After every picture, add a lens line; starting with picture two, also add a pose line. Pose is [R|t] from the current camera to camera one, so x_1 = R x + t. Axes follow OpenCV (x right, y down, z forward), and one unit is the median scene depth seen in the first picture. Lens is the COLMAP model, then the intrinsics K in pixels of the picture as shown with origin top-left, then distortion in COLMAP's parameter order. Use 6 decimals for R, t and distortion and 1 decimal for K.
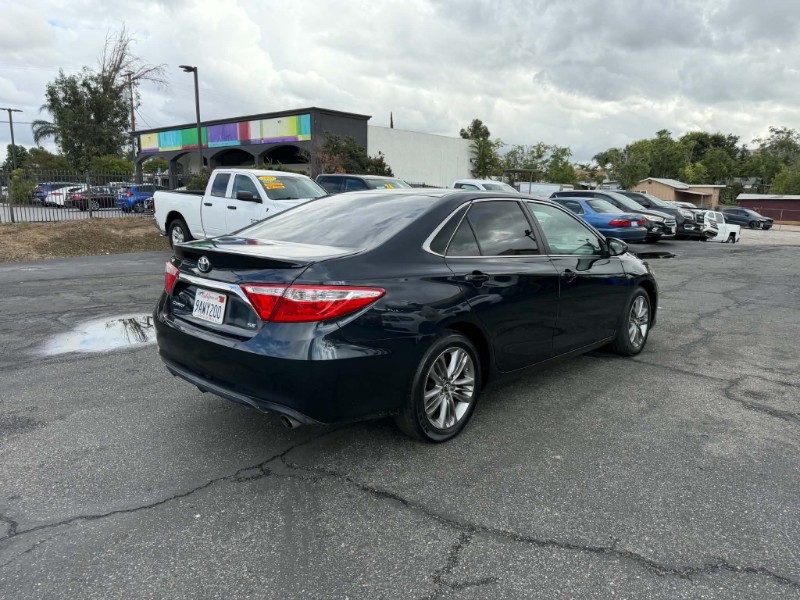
lens RADIAL K [[594.8, 0, 419.1], [0, 594.8, 297.9], [0, 0, 1]] dist [0.020738, -0.032615]
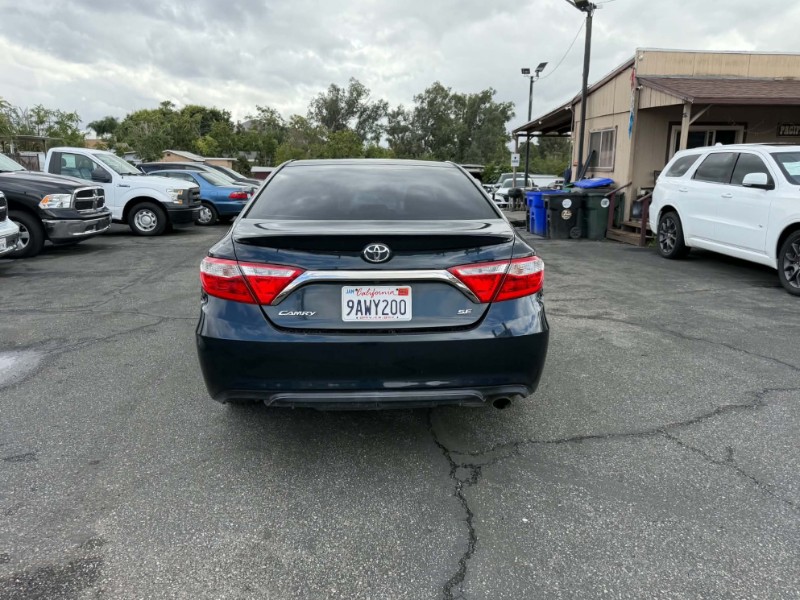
lens RADIAL K [[594.8, 0, 394.6], [0, 594.8, 307.7], [0, 0, 1]] dist [0.020738, -0.032615]
pose [[0.672695, -0.172449, 0.719543, -0.858651], [0.129537, 0.984890, 0.114940, -0.066394], [-0.728493, 0.015889, 0.684869, 0.399223]]
